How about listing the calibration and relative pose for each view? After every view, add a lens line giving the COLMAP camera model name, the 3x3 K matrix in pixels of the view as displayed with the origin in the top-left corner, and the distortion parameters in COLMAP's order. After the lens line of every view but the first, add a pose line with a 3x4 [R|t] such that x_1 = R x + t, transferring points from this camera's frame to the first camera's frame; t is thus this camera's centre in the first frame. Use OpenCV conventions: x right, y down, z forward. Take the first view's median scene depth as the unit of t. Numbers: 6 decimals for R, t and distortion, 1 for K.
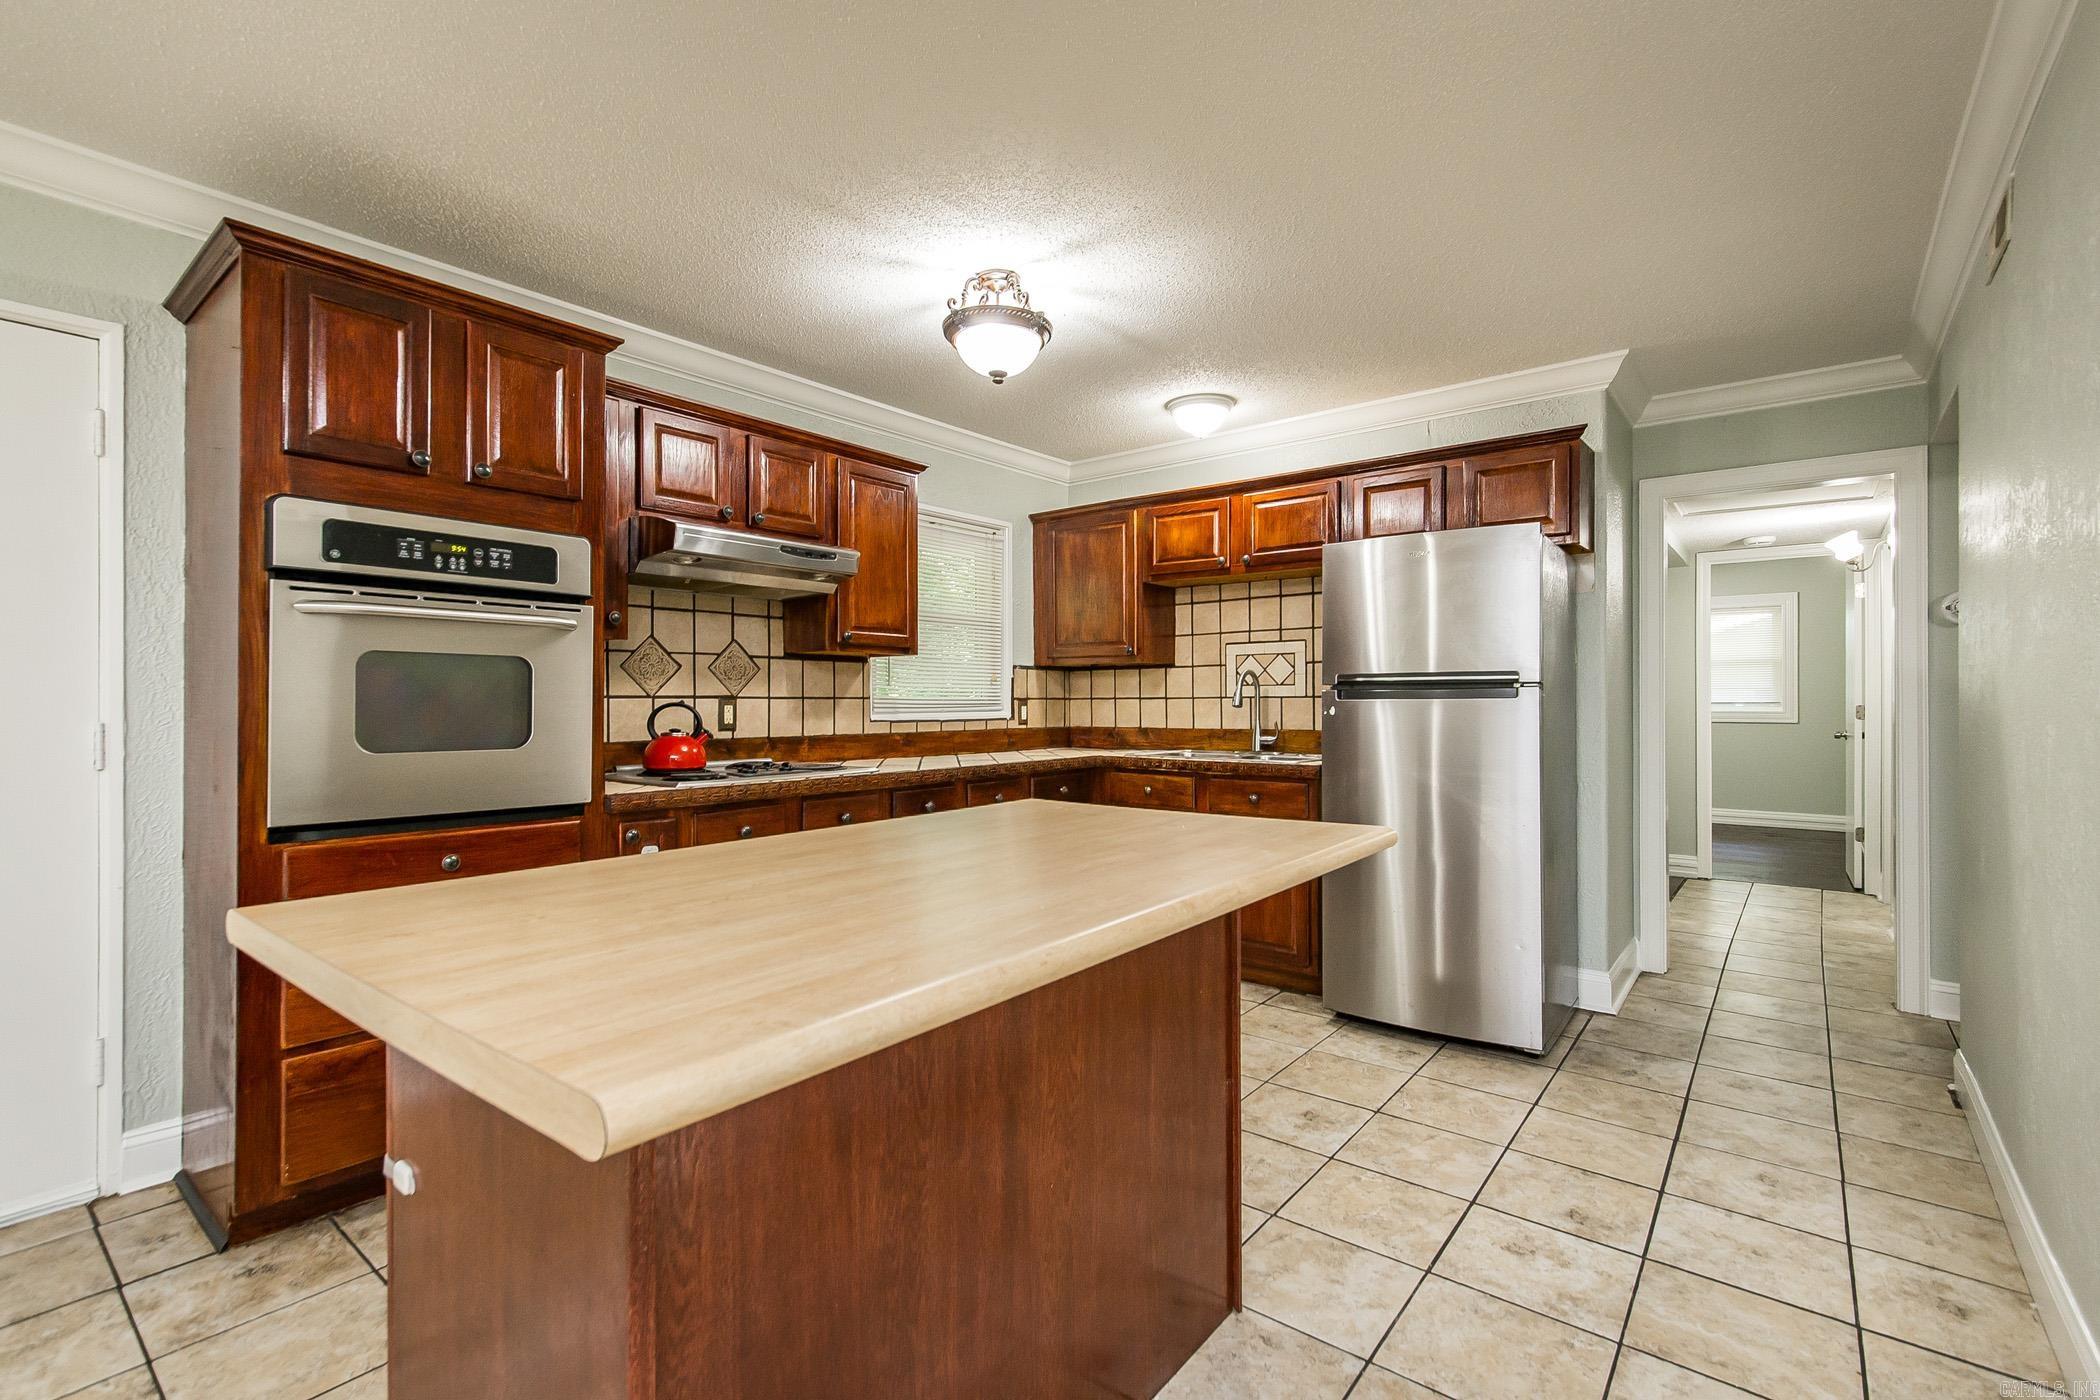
lens RADIAL K [[937.2, 0, 1033.8], [0, 937.2, 697.4], [0, 0, 1]] dist [0.008299, -0.000466]
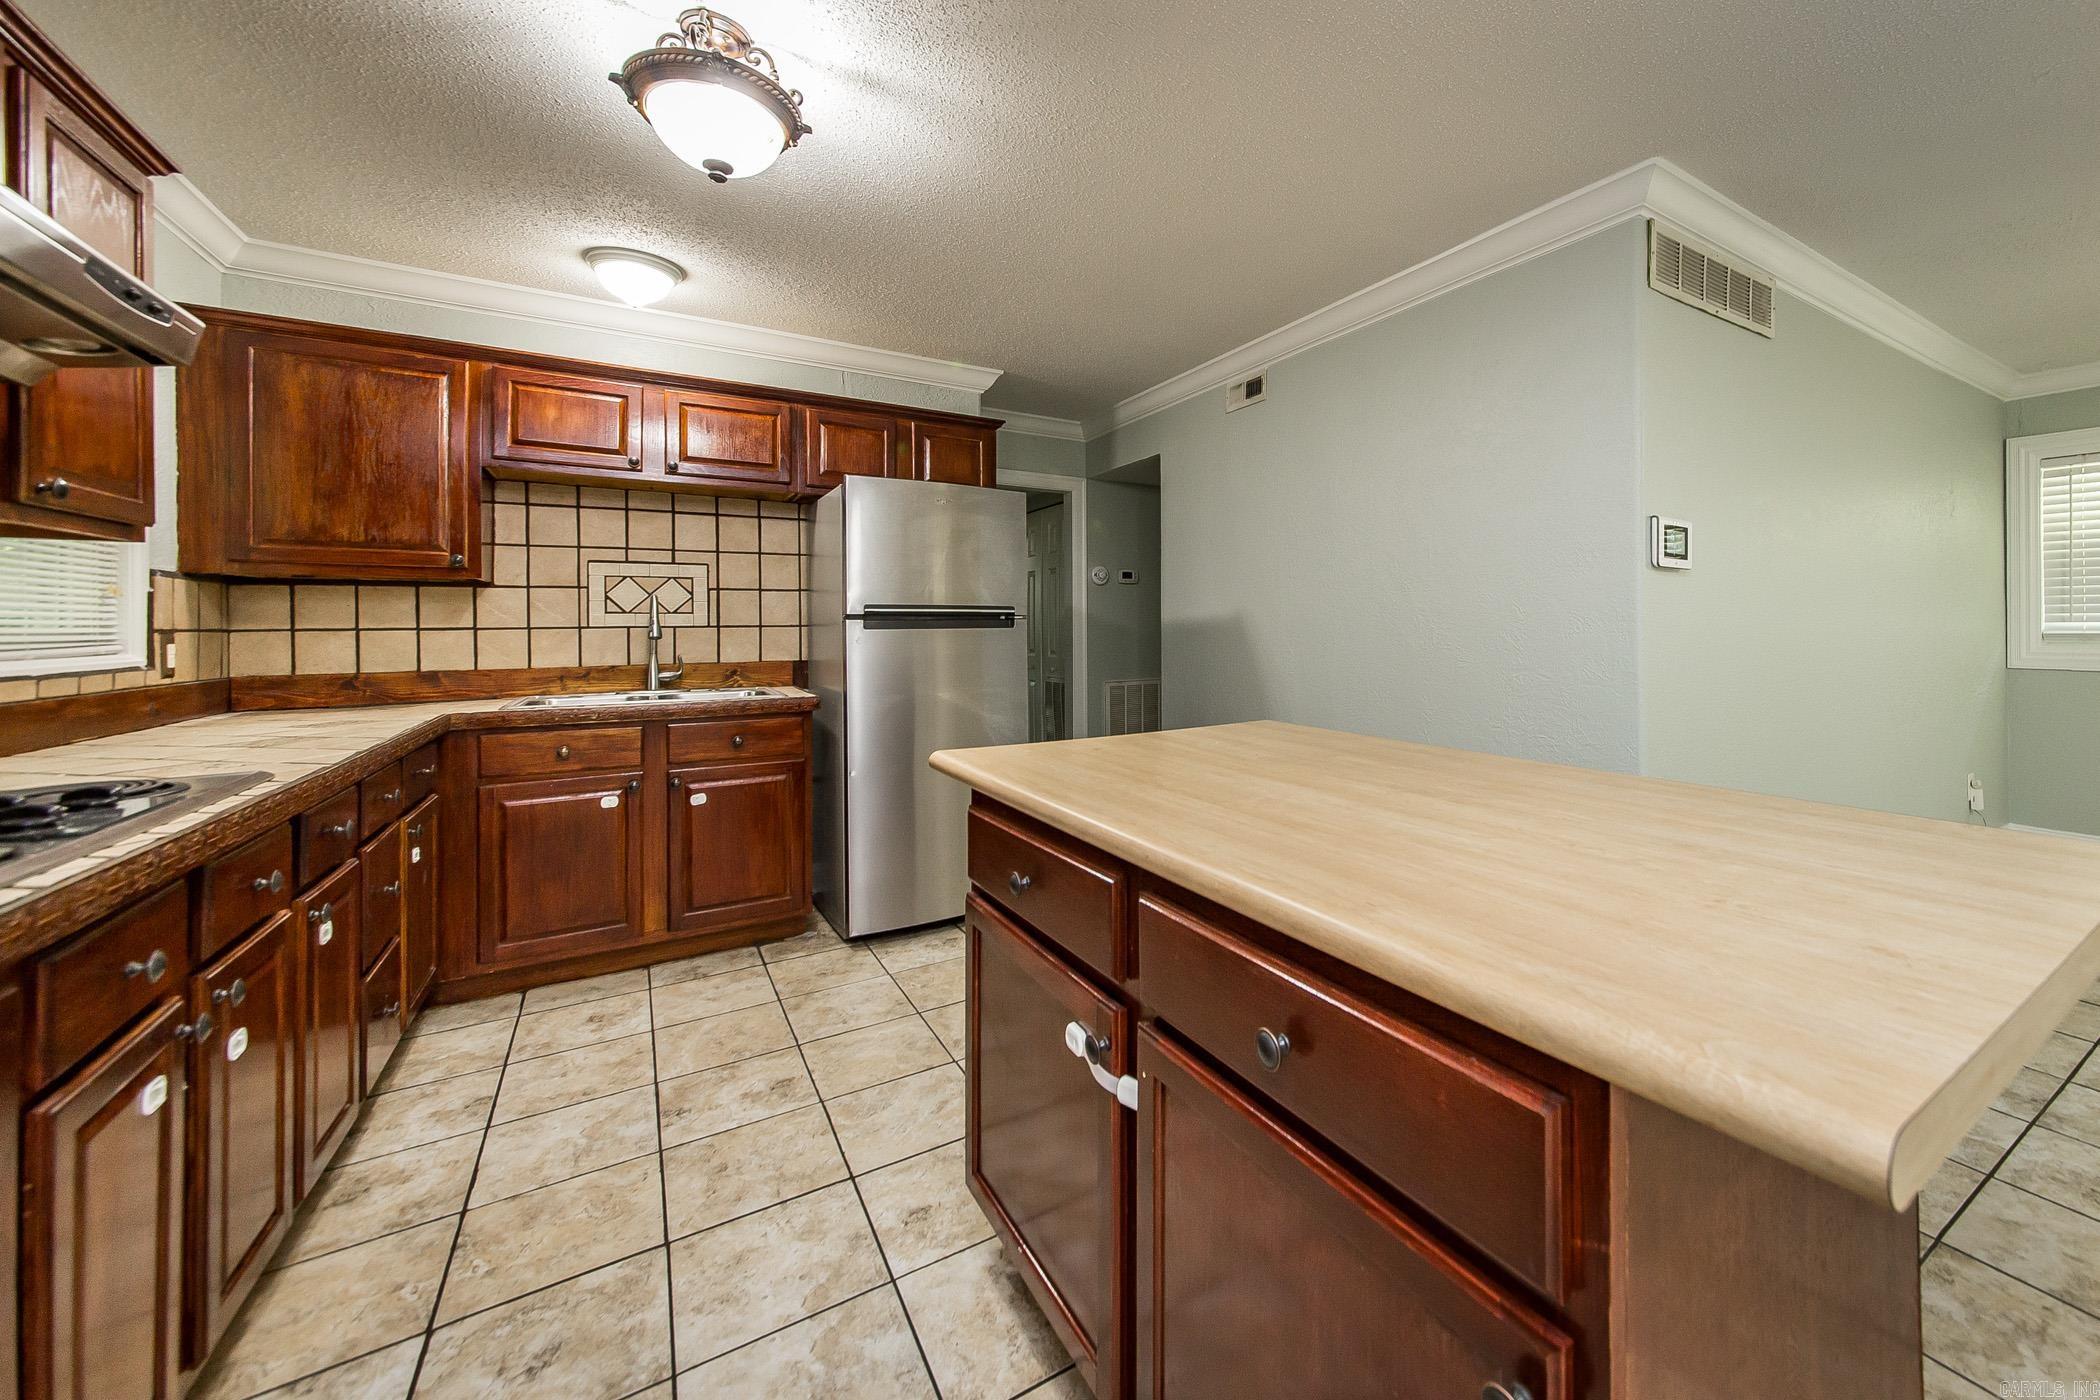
lens RADIAL K [[827.2, 0, 1184.4], [0, 827.2, 622.8], [0, 0, 1]] dist [0.001277, 0.000417]
pose [[0.290380, 0.003370, 0.956905, -0.380769], [0.001554, 0.999991, -0.003993, -0.000368], [-0.956910, 0.002647, 0.290373, 0.352845]]
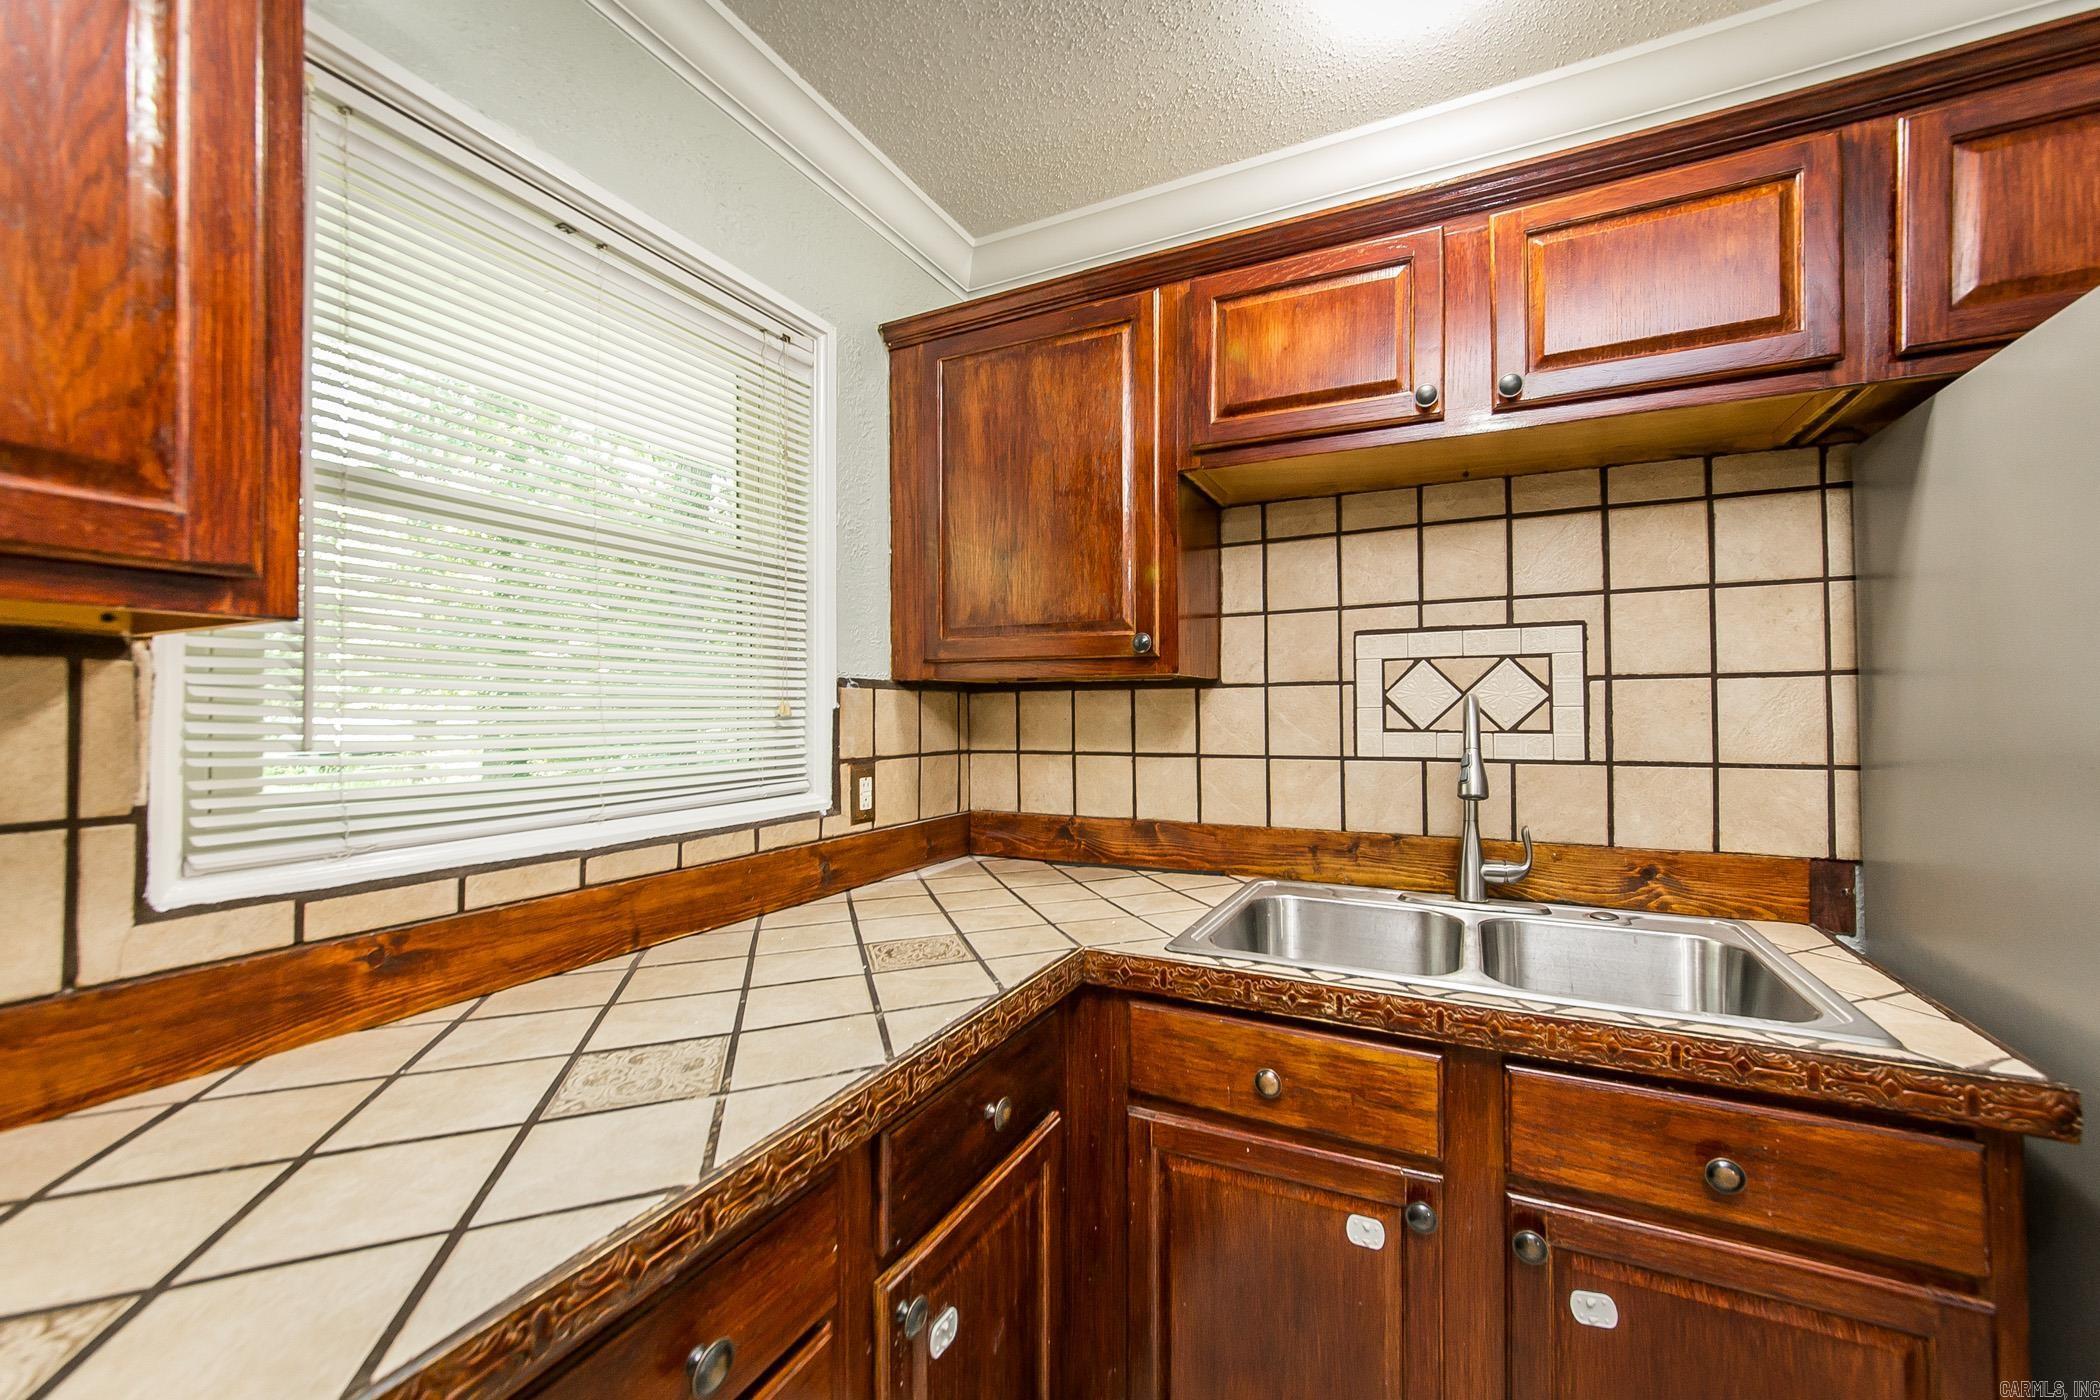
lens RADIAL K [[788.1, 0, 1092.3], [0, 788.1, 698.8], [0, 0, 1]] dist [-0.000483, -0.000335]
pose [[0.968179, 0.003077, 0.250240, -0.001007], [-0.000247, 0.999936, -0.011337, -0.026596], [-0.250259, 0.010914, 0.968117, 0.794669]]
